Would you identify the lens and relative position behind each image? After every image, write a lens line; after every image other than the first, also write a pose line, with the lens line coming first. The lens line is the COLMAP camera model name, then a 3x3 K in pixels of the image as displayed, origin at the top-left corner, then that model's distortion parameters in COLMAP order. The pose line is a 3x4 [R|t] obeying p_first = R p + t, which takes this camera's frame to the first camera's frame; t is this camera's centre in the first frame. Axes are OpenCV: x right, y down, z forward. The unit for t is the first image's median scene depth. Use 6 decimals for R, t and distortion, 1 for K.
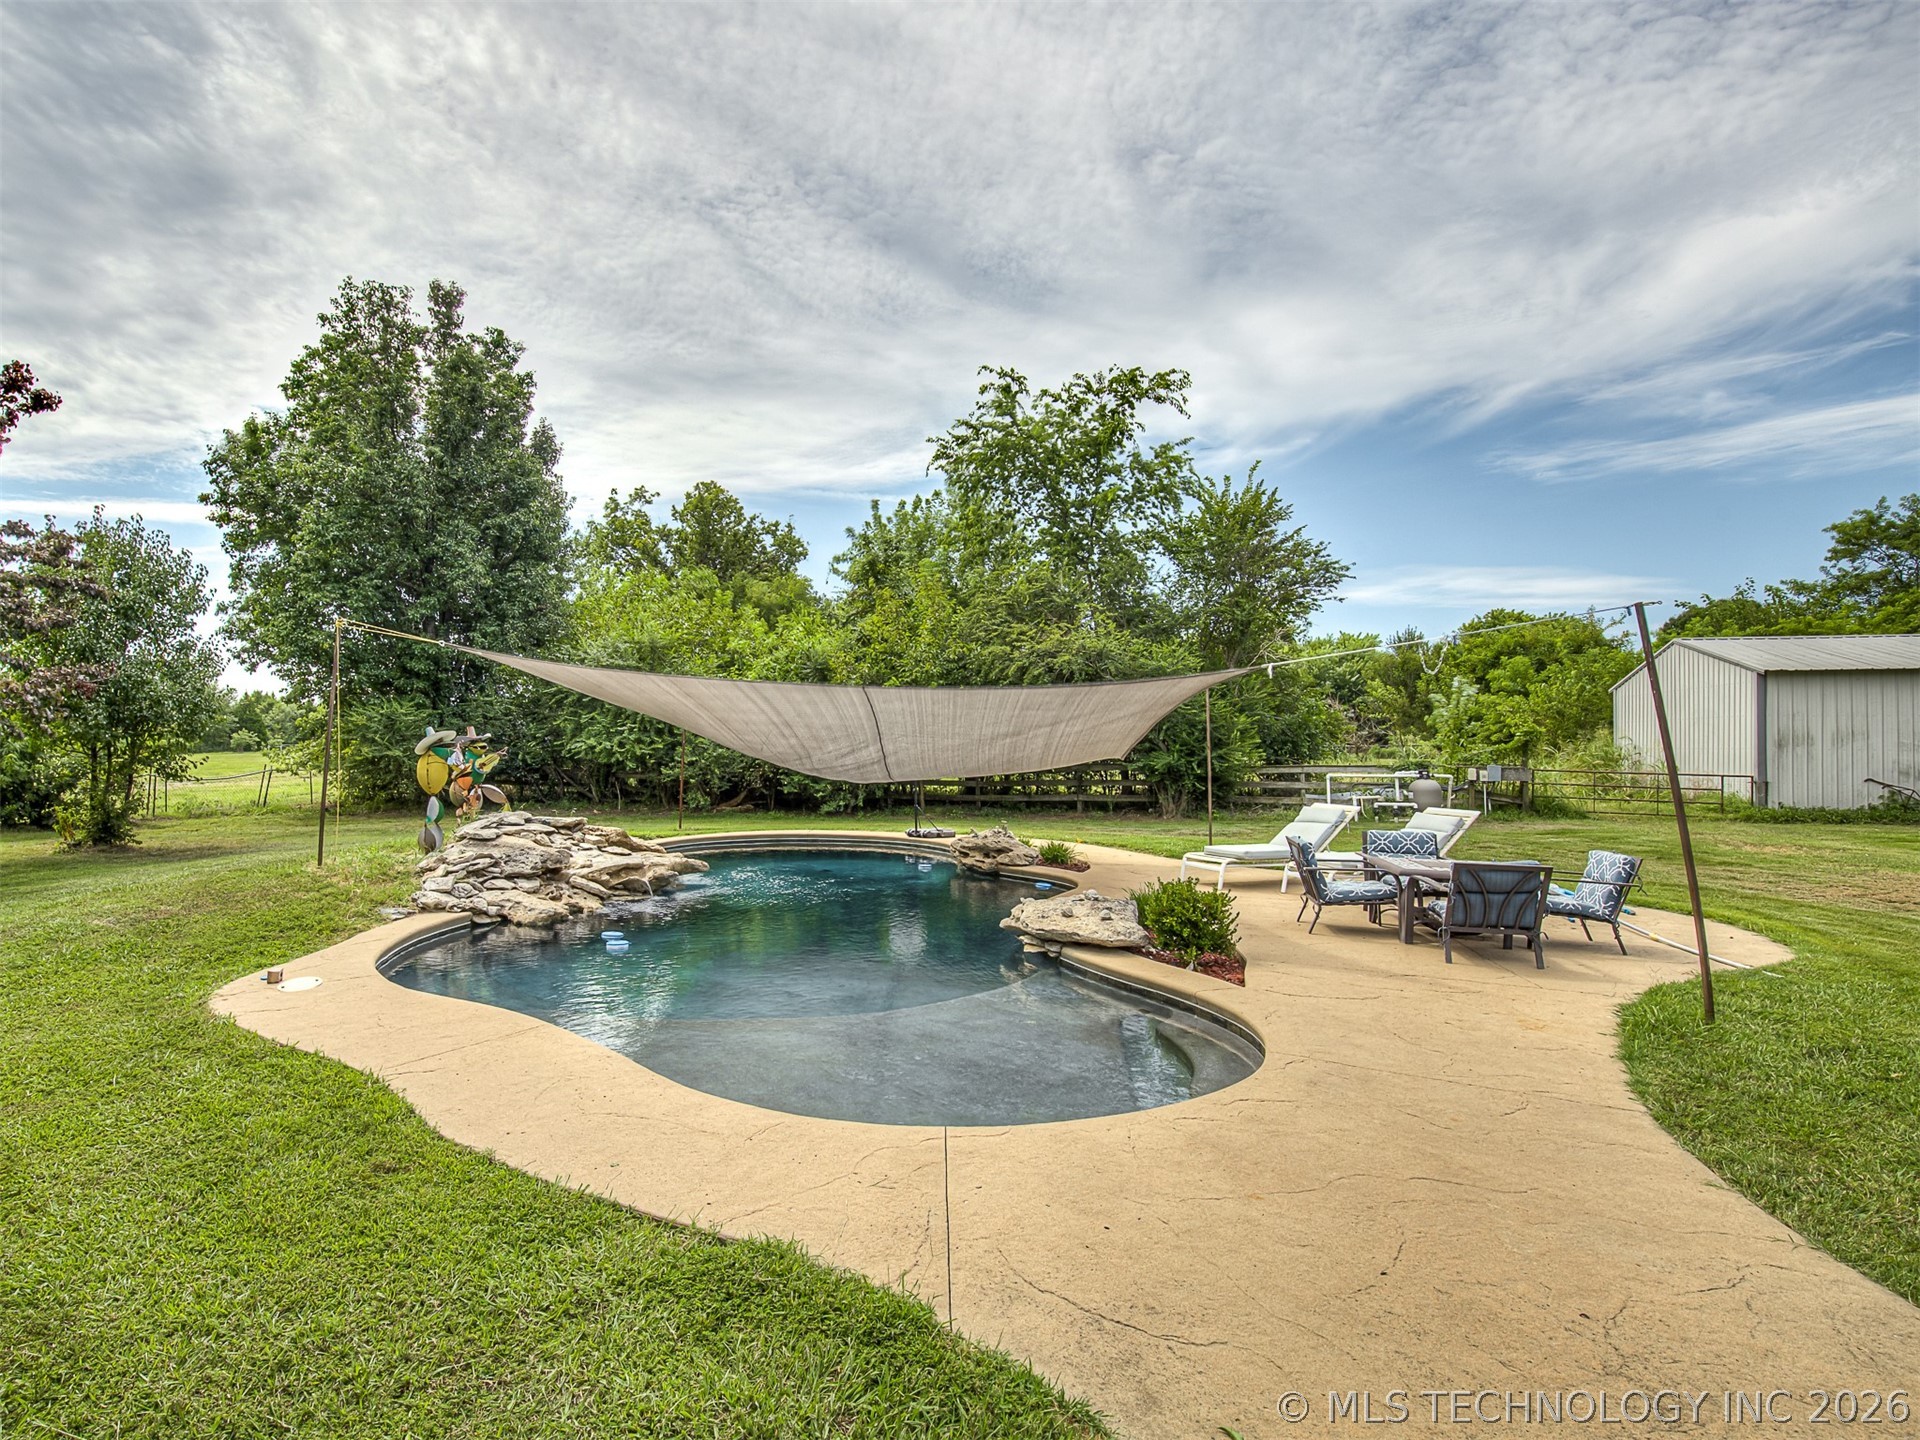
lens RADIAL K [[1087.8, 0, 895.5], [0, 1087.8, 723.2], [0, 0, 1]] dist [0.005887, -0.000654]
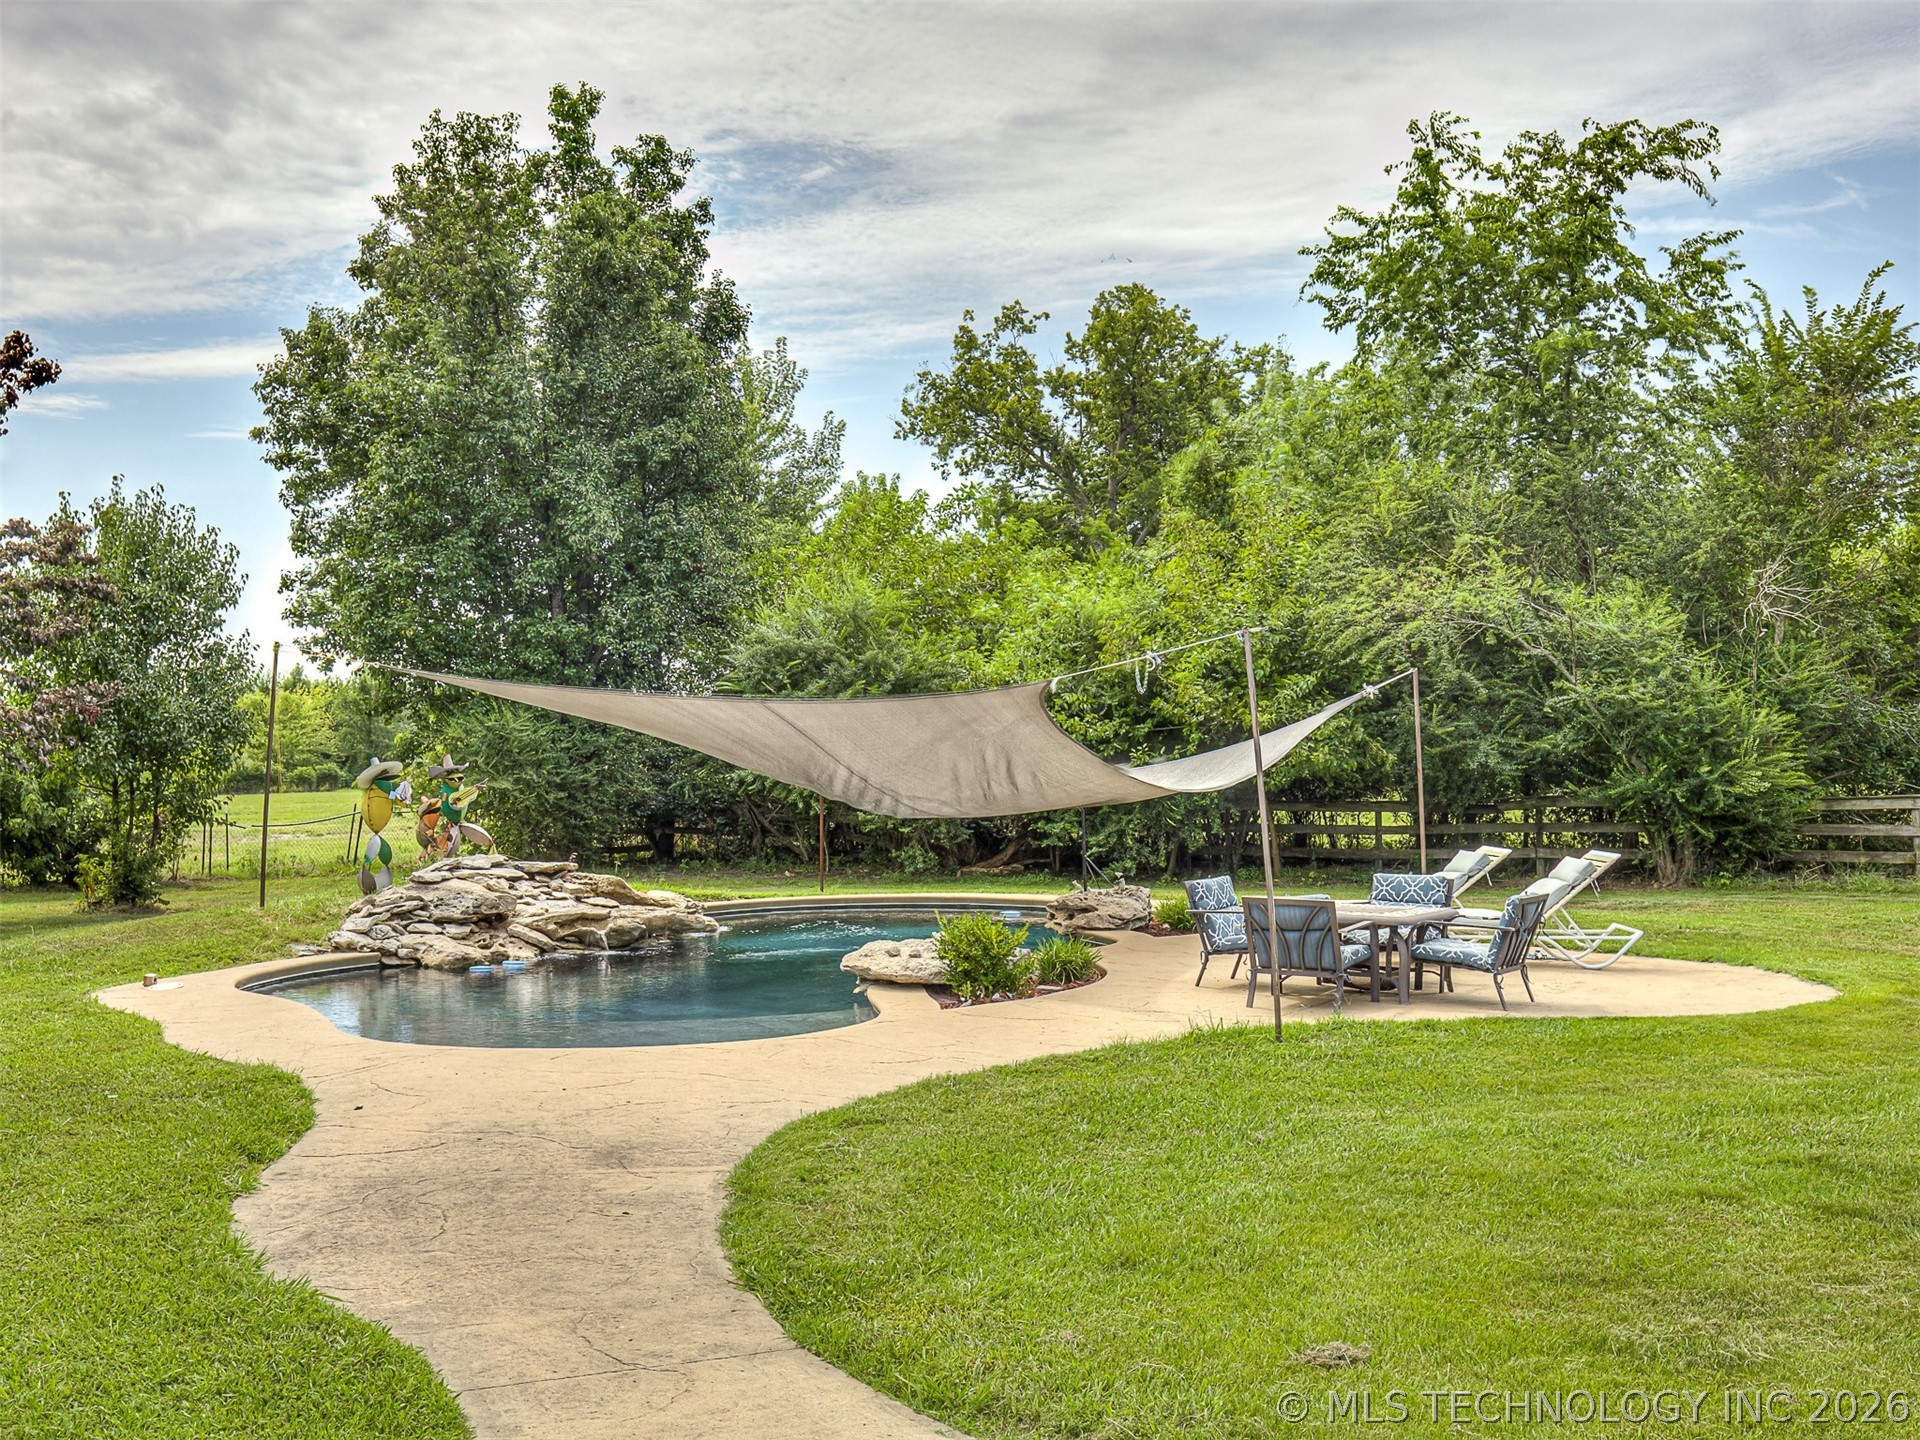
lens RADIAL K [[2158.8, 0, 940.2], [0, 2158.8, 731.5], [0, 0, 1]] dist [0.003456, 0.012563]
pose [[0.952256, -0.015398, -0.304911, 0.233960], [0.016811, 0.999857, 0.002011, -0.005709], [0.304836, -0.007041, 0.952379, -0.232203]]
